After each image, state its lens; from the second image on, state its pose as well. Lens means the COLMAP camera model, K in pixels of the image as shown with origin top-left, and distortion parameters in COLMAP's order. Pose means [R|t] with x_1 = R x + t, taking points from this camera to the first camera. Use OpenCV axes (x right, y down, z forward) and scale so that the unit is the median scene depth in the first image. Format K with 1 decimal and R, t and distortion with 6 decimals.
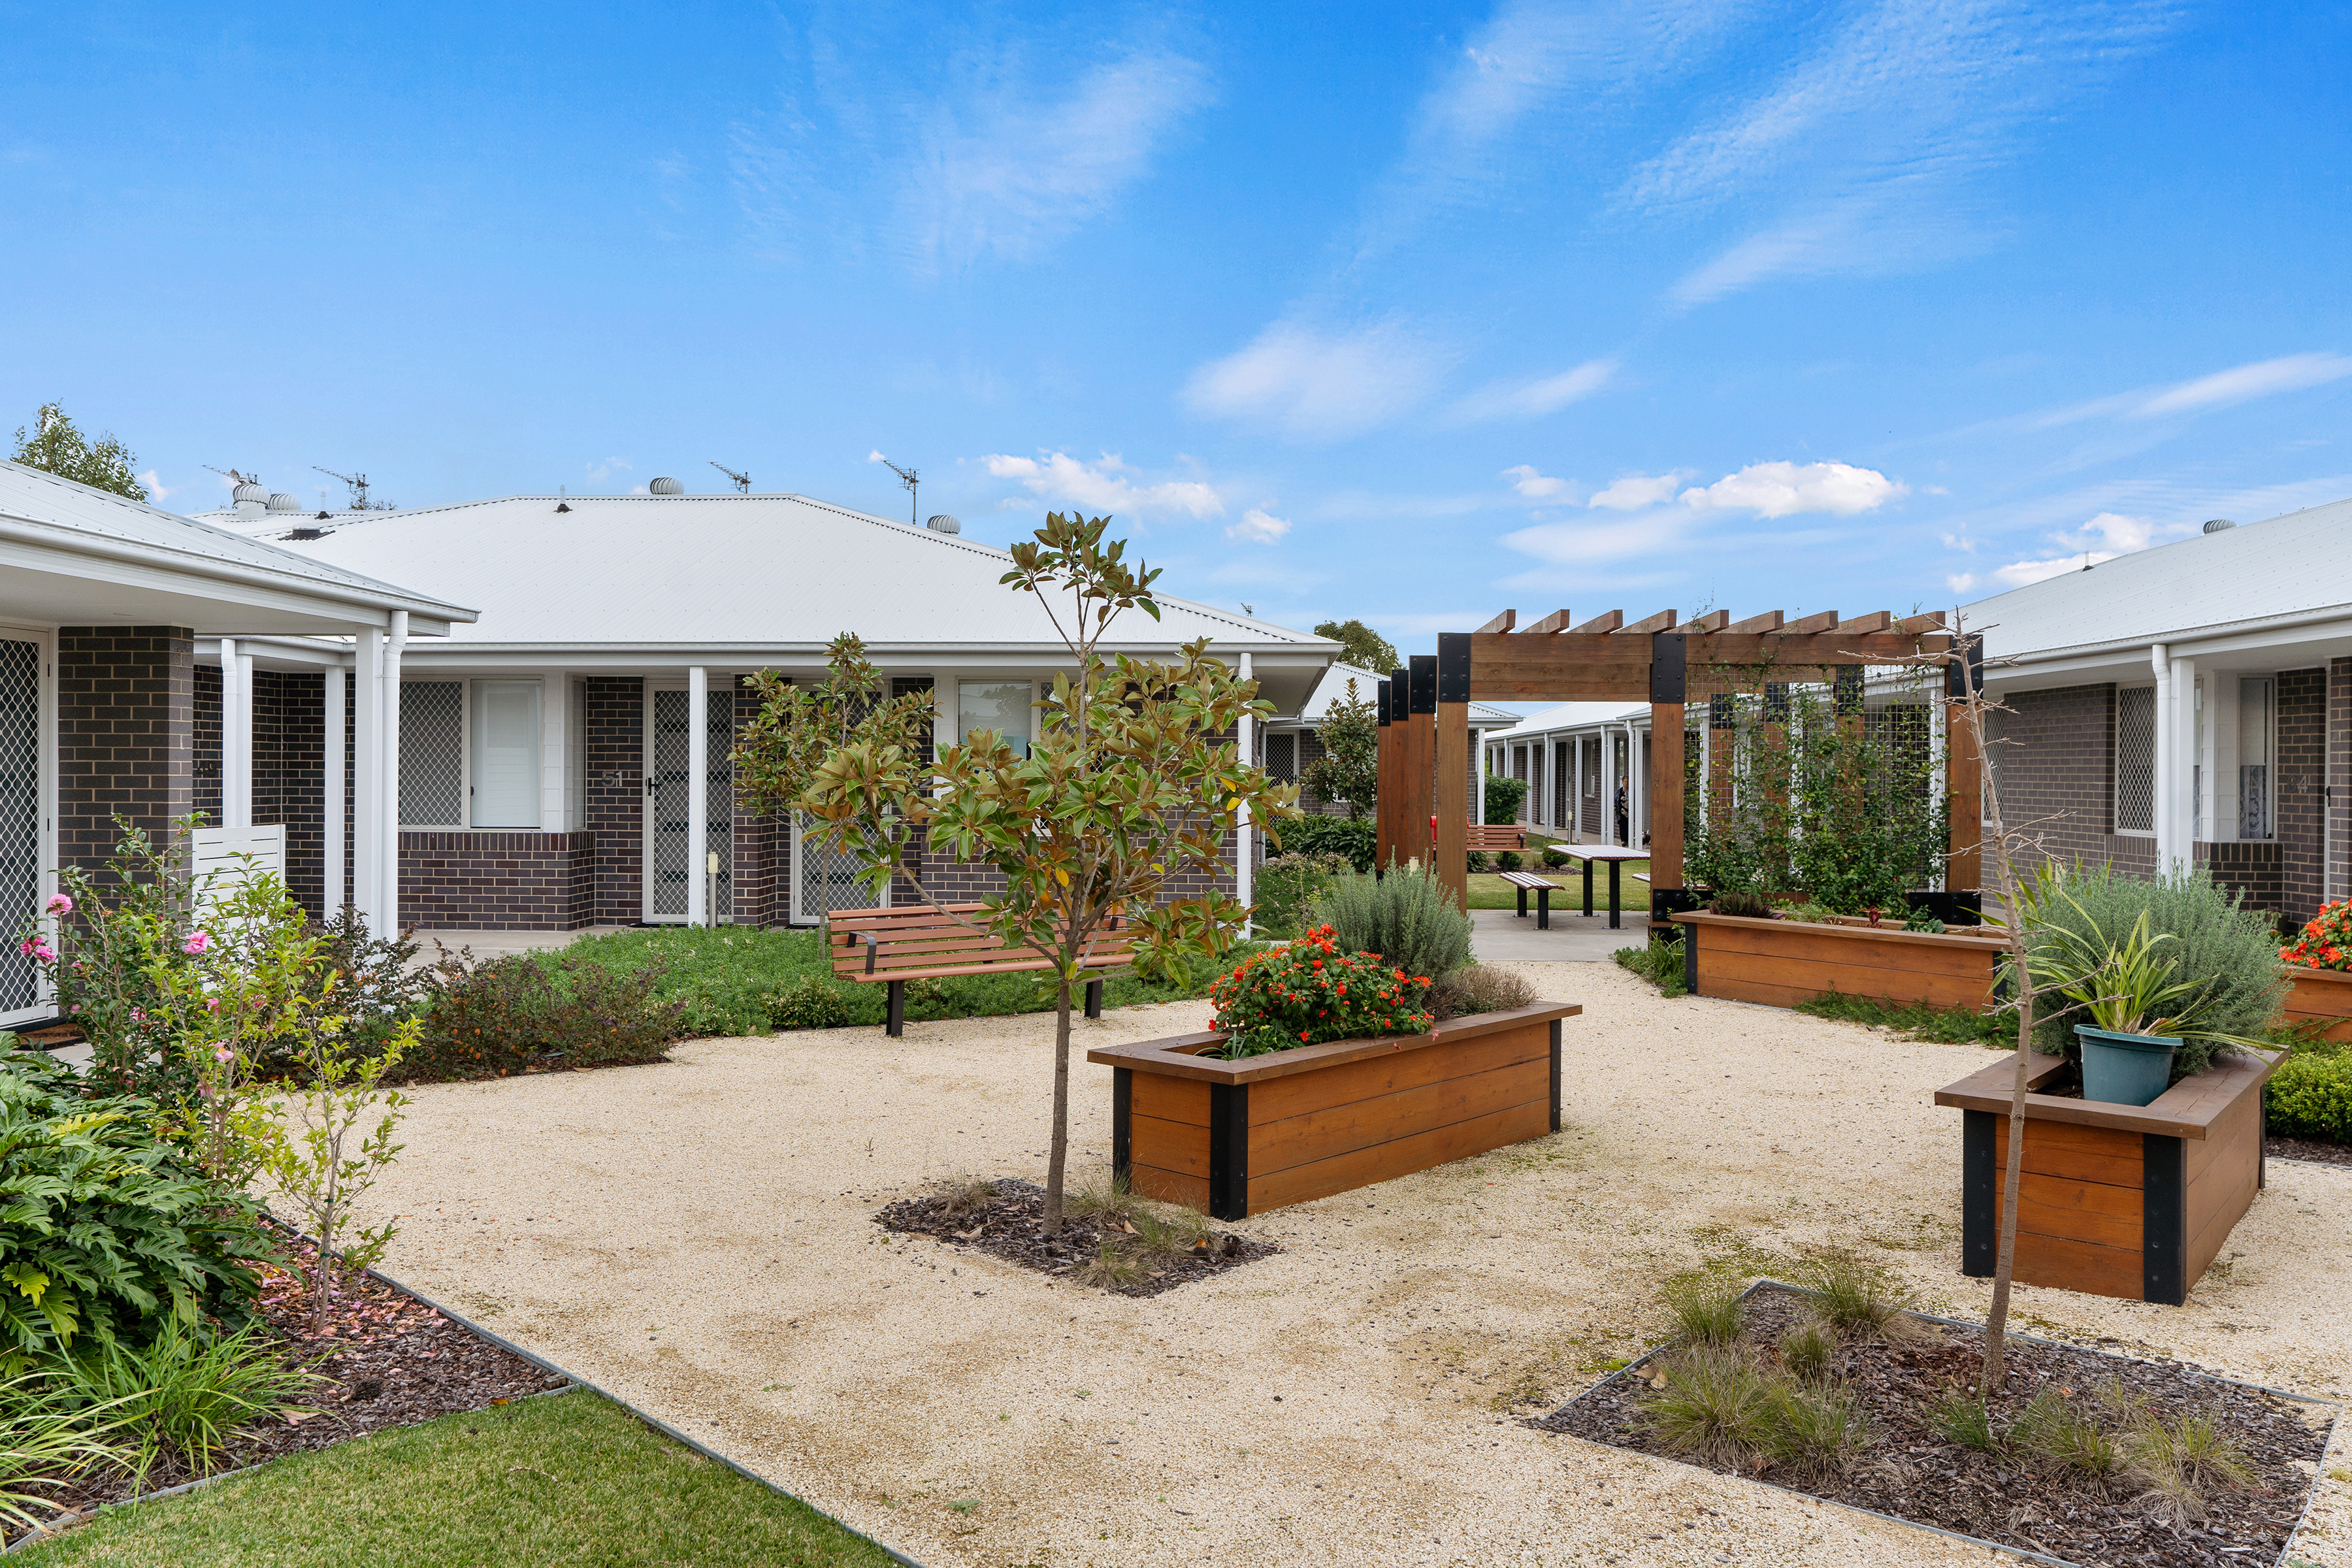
lens RADIAL K [[1638.6, 0, 1183.4], [0, 1638.6, 772.9], [0, 0, 1]] dist [0.004988, 0.000021]
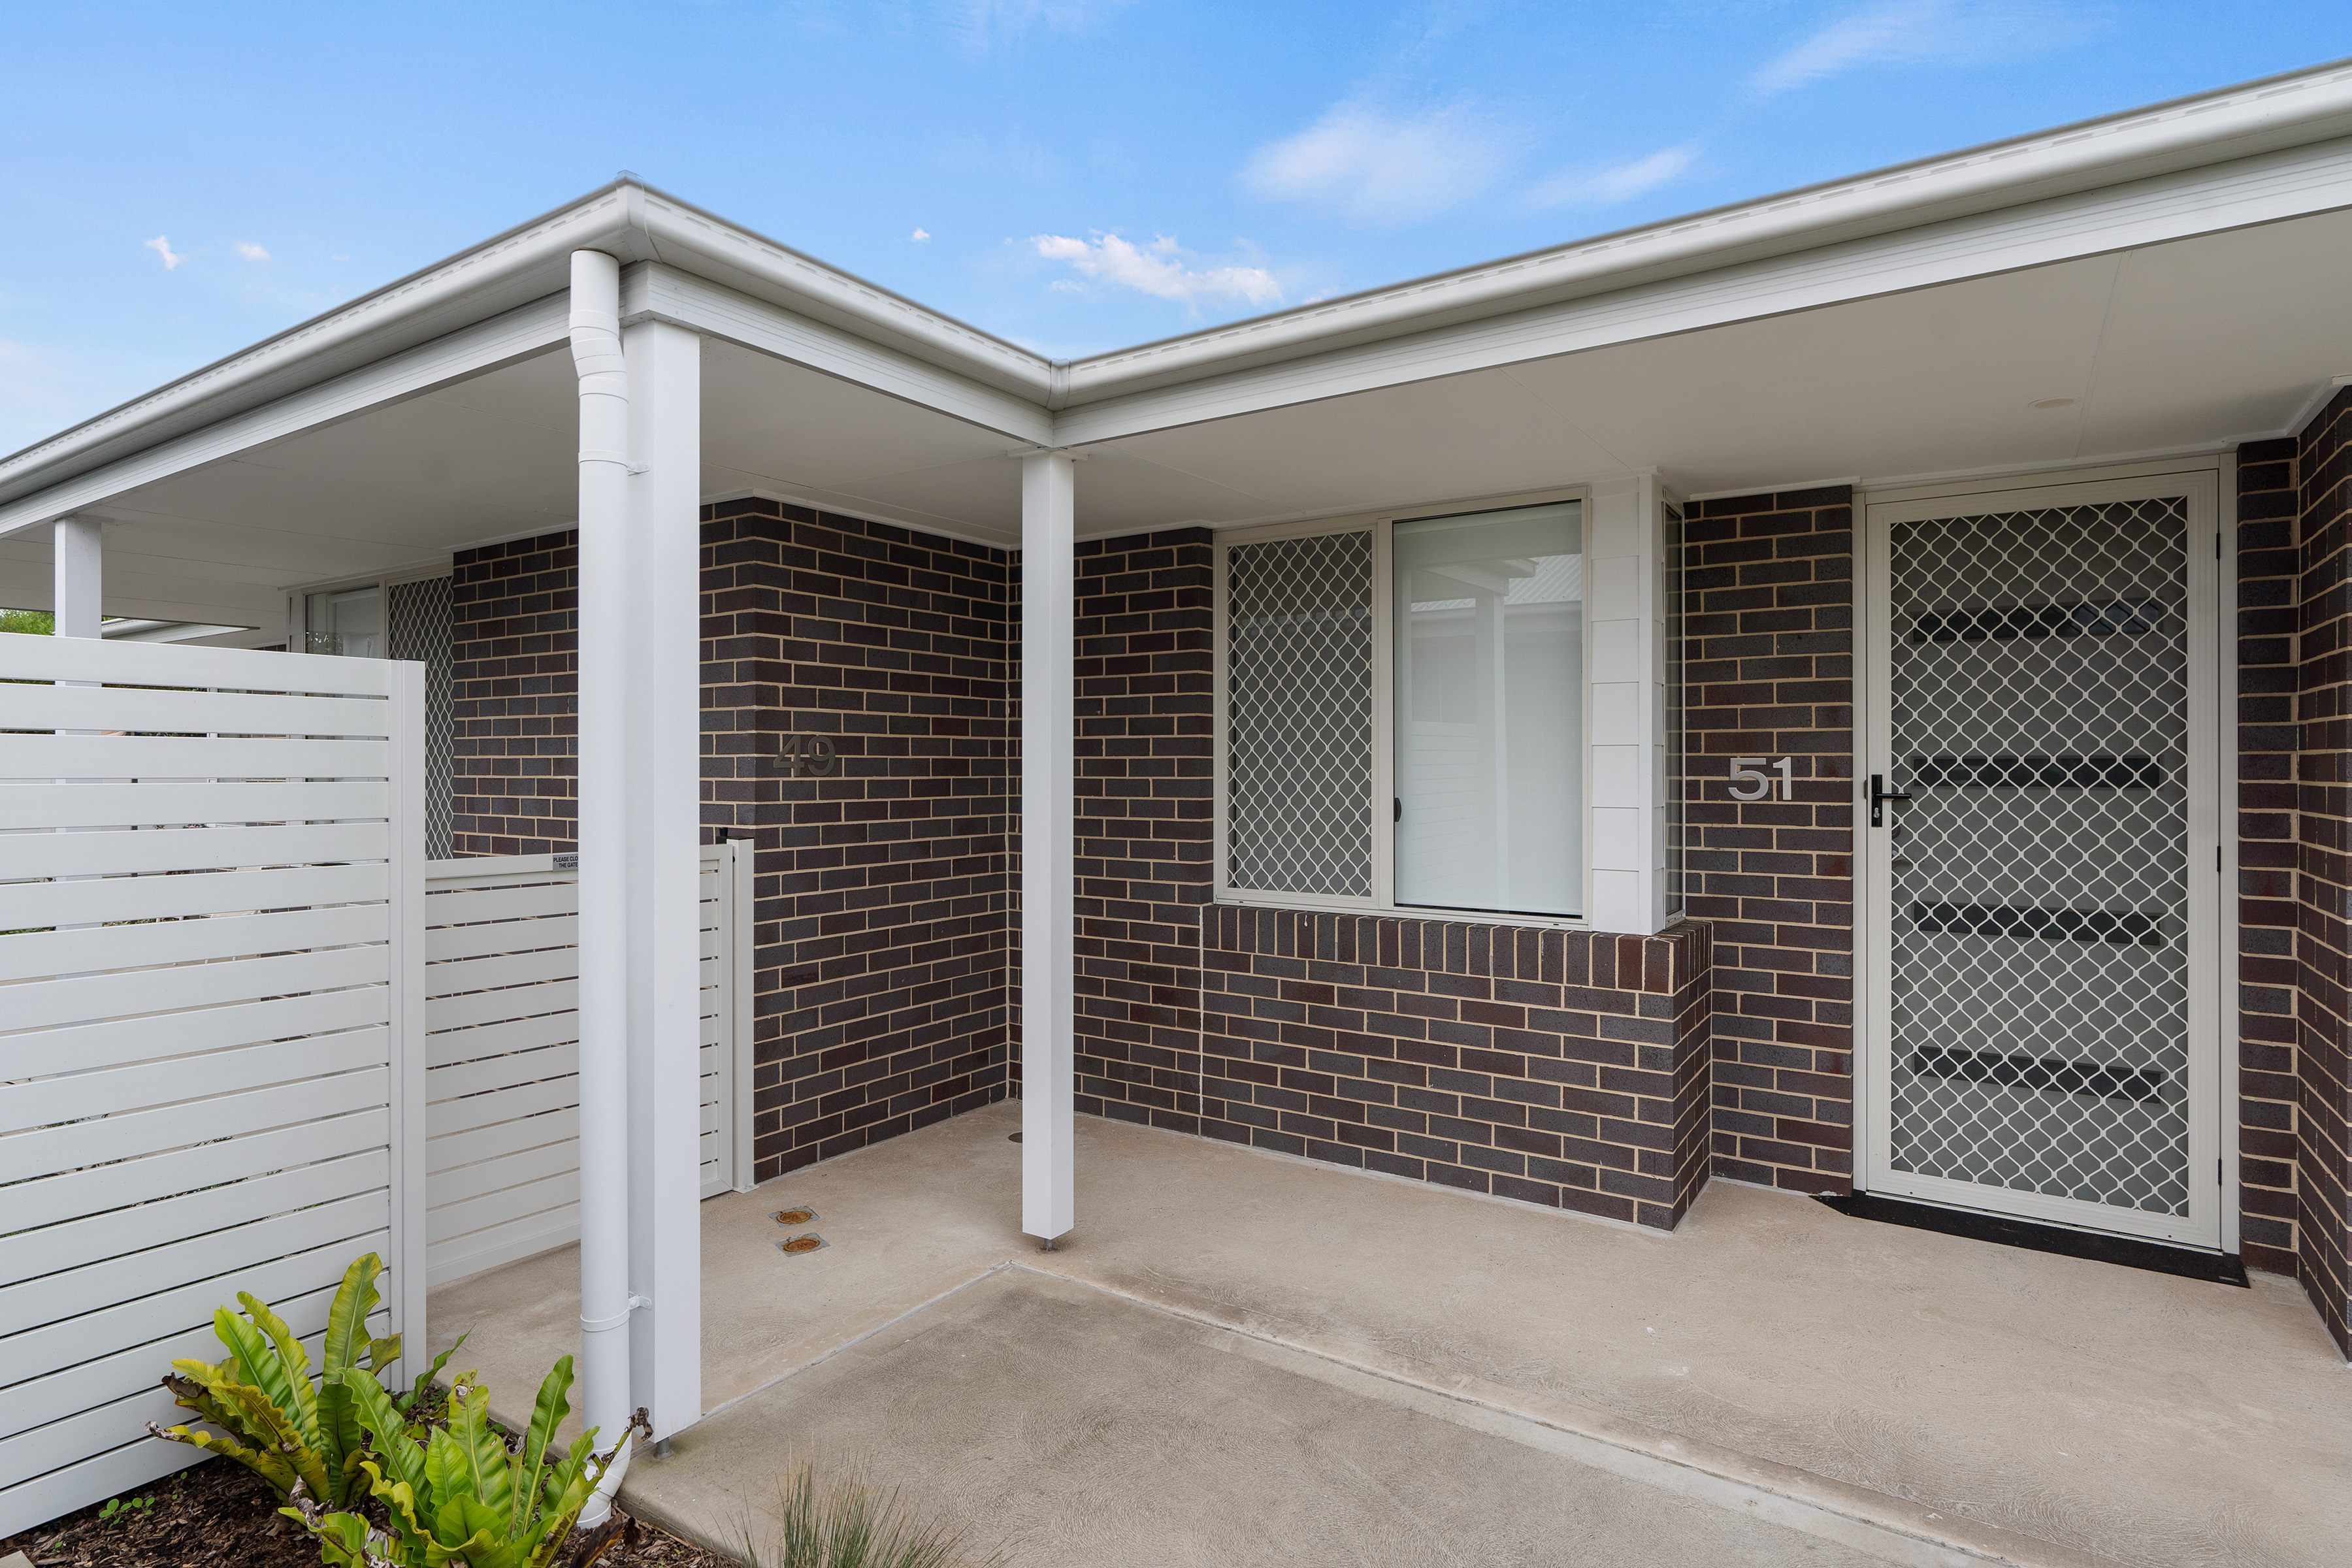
lens RADIAL K [[1220.0, 0, 1179.1], [0, 1220.0, 775.8], [0, 0, 1]] dist [-0.001073, -0.000048]
pose [[0.864077, 0.000692, -0.503358, -0.333460], [0.003382, 0.999969, 0.007180, 0.000847], [0.503348, -0.007907, 0.864048, 0.725626]]
